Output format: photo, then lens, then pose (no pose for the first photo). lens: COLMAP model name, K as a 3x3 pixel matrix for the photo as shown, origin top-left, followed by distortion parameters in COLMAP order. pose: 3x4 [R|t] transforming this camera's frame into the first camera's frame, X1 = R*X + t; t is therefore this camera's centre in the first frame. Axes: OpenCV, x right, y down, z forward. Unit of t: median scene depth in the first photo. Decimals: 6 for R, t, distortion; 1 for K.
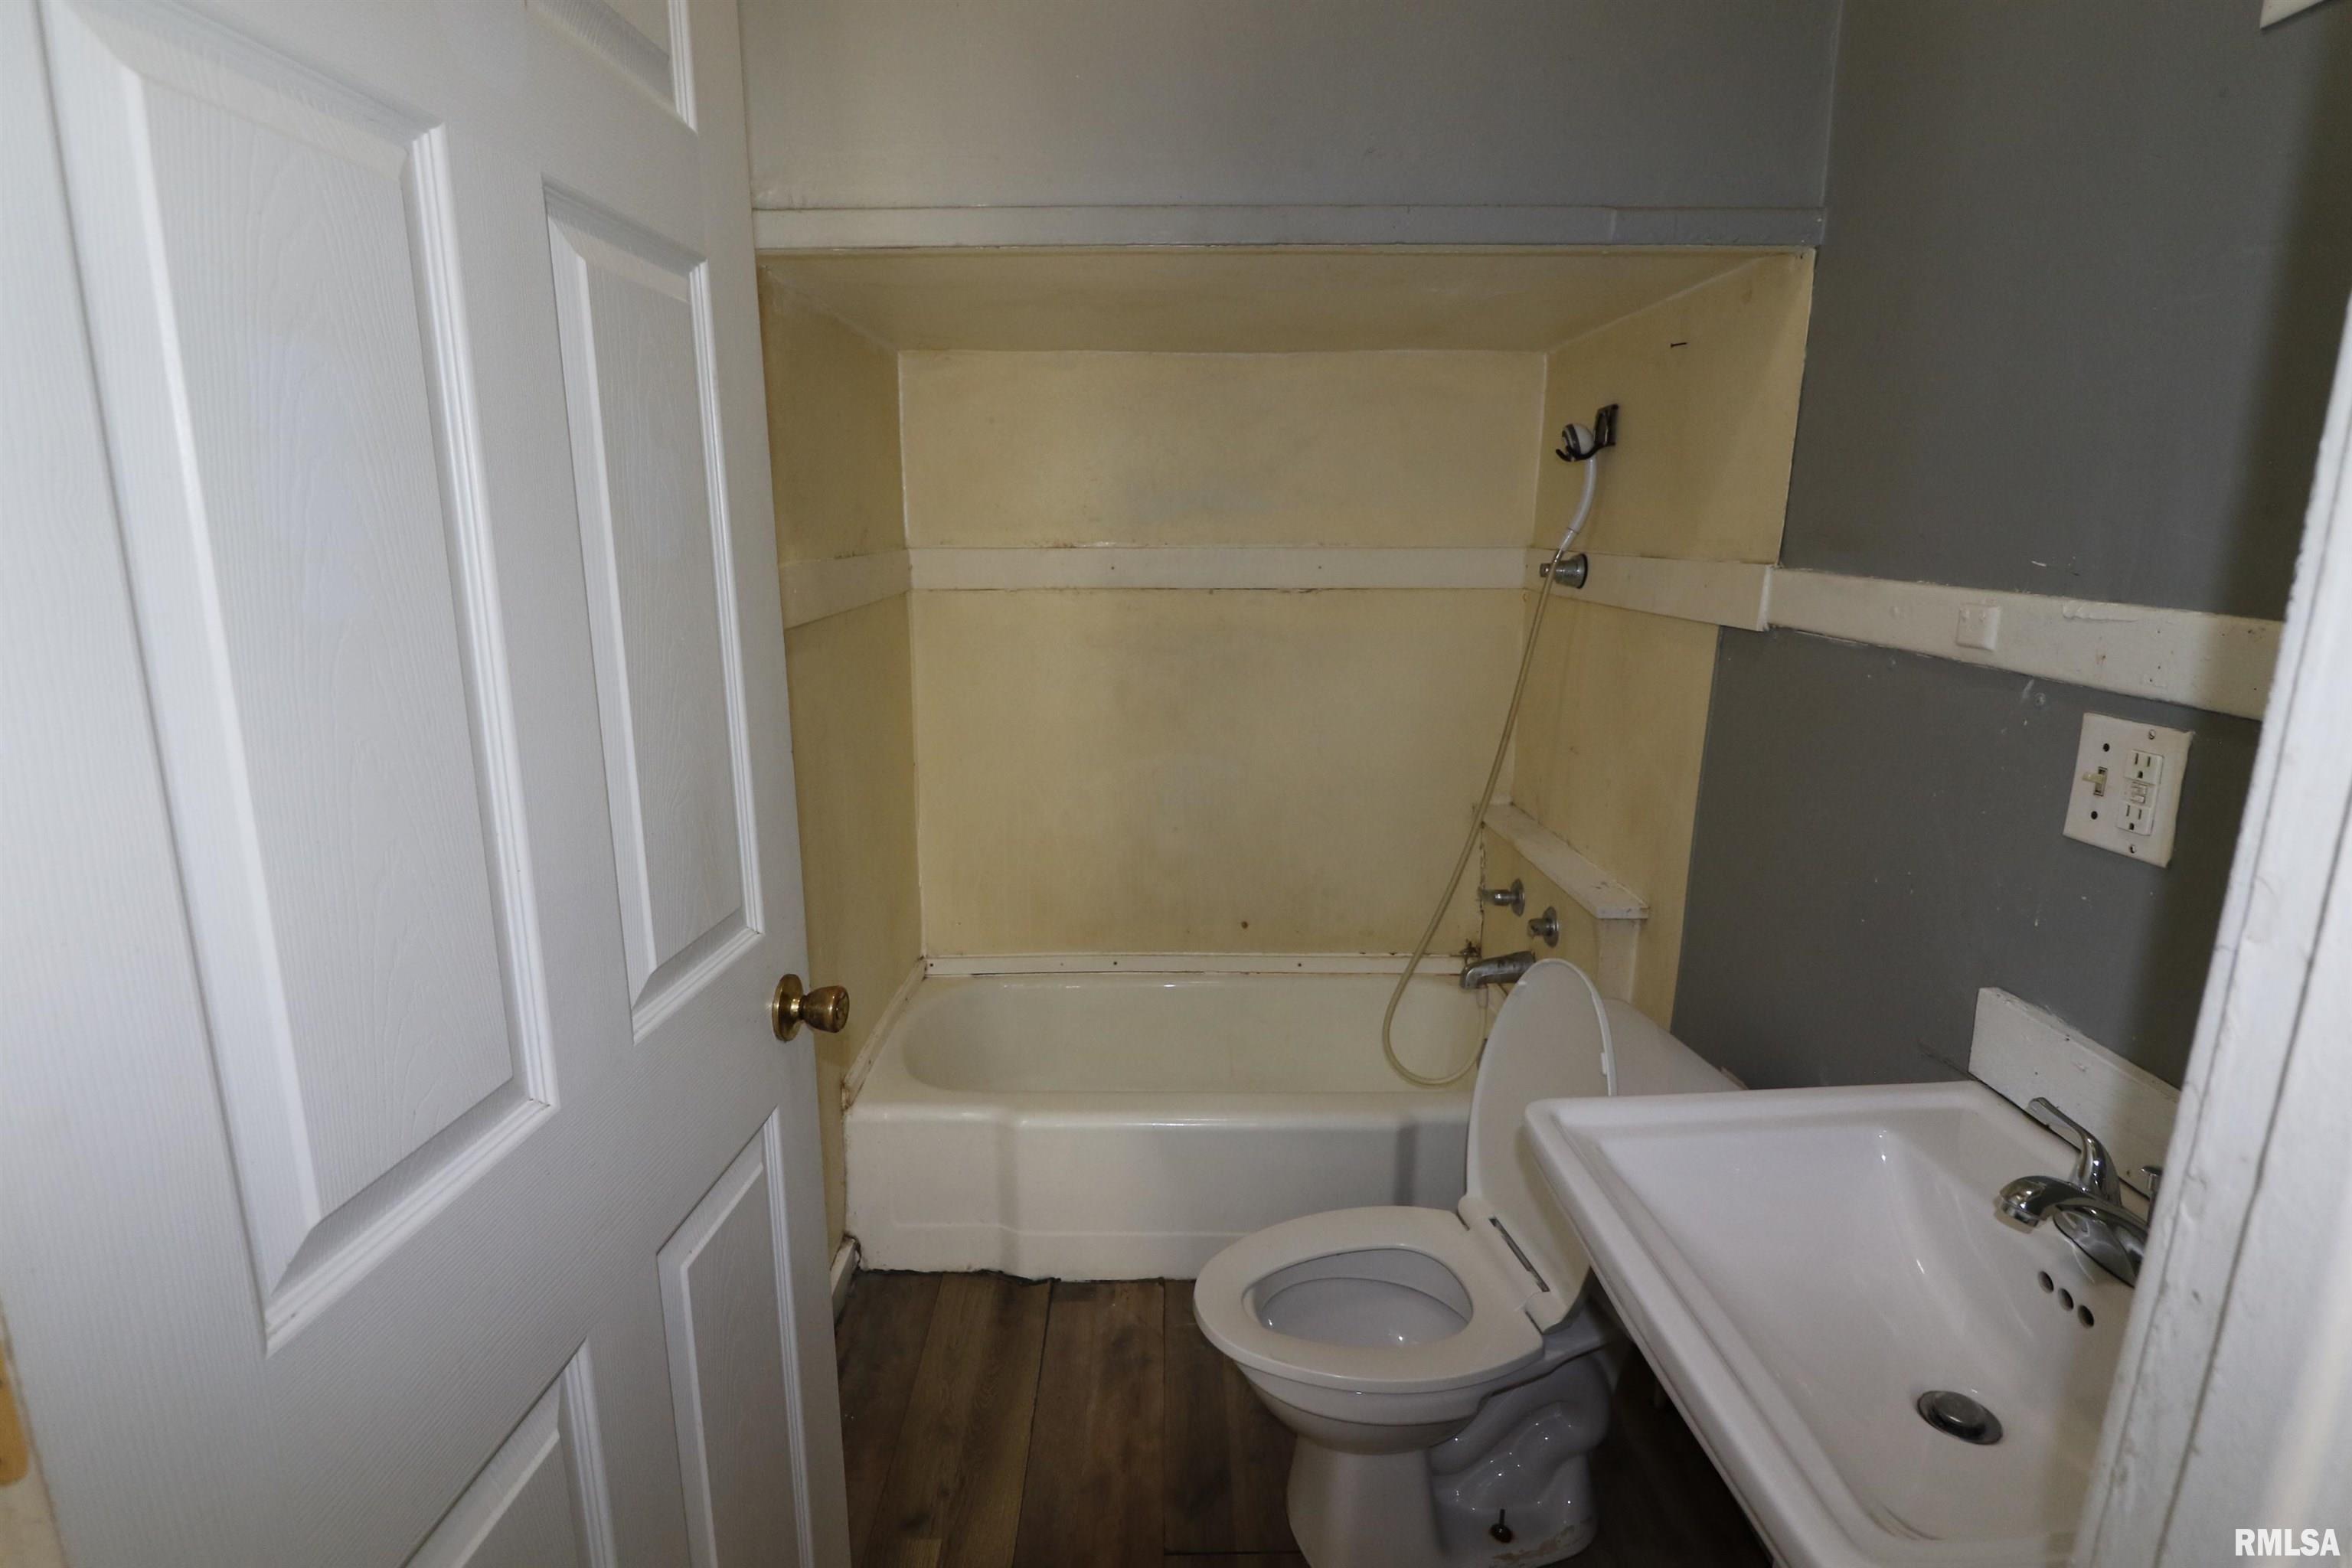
lens RADIAL K [[1179.8, 0, 1178.8], [0, 1179.8, 780.1], [0, 0, 1]] dist [0.001389, -0.012909]
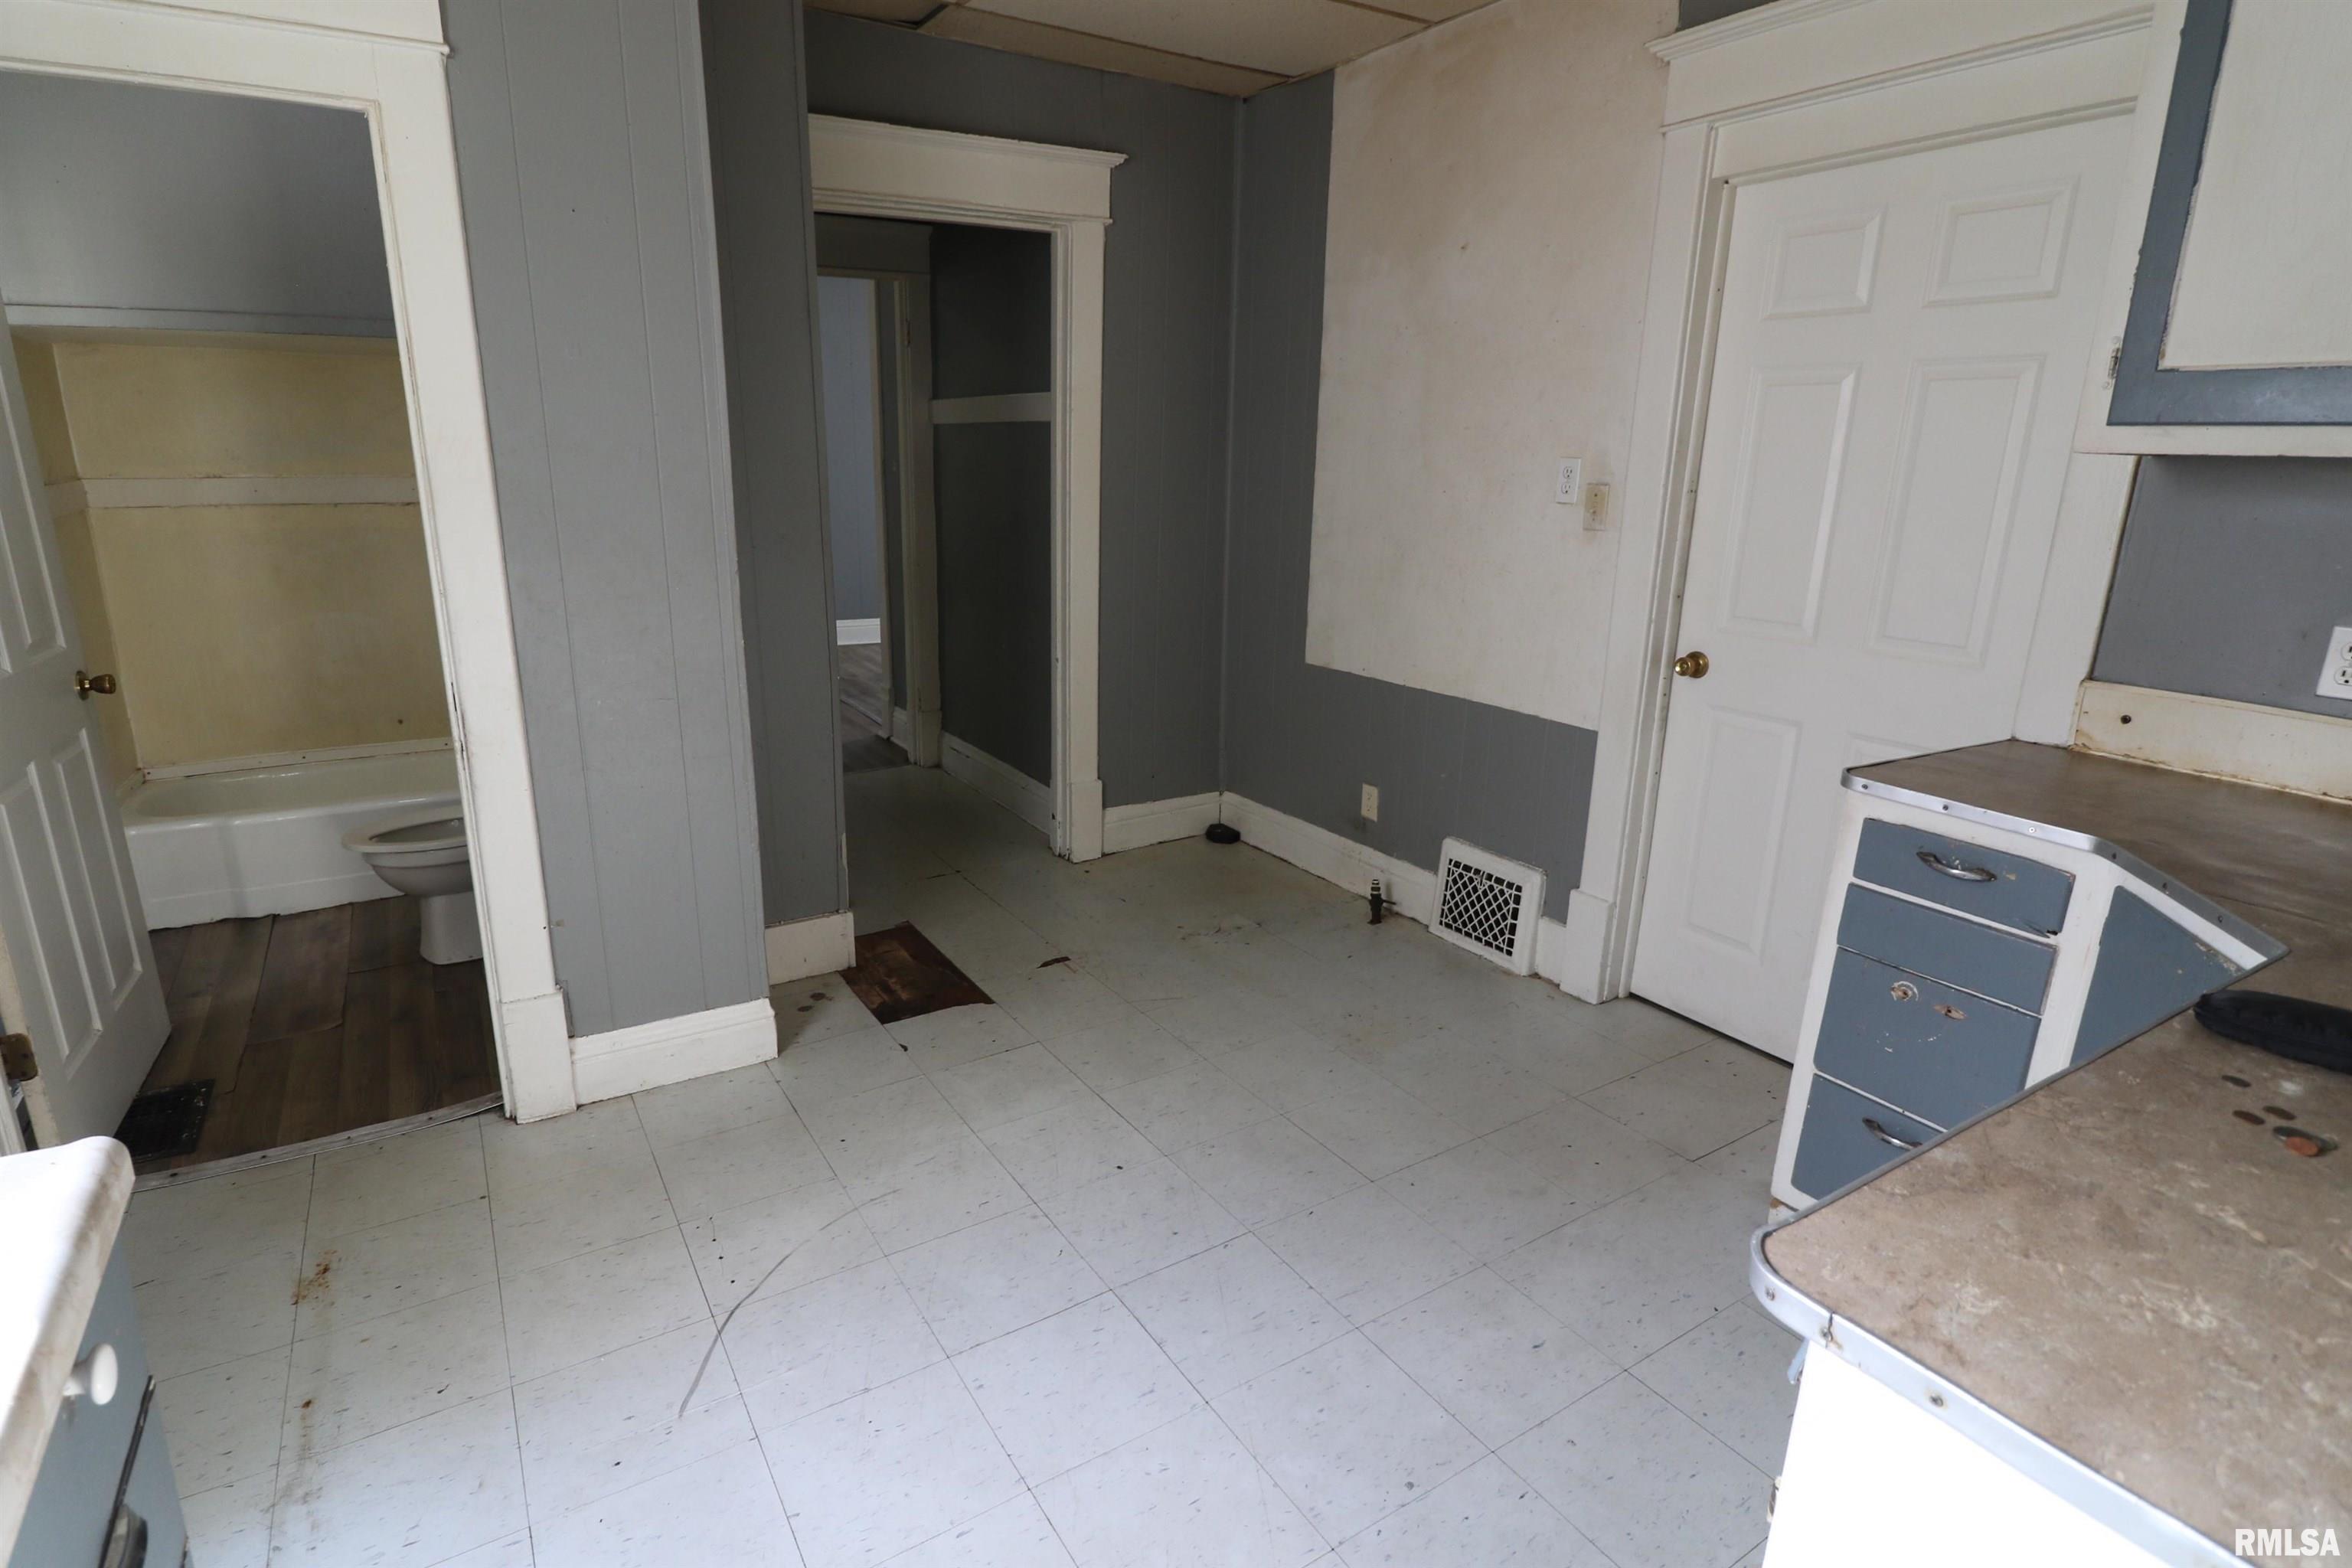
lens RADIAL K [[1179.8, 0, 1178.8], [0, 1179.8, 780.1], [0, 0, 1]] dist [0.001389, -0.012909]
pose [[0.848938, -0.131341, 0.511911, 0.158562], [0.095966, 0.990834, 0.095072, 0.194539], [-0.519706, -0.031584, 0.853761, -1.120289]]
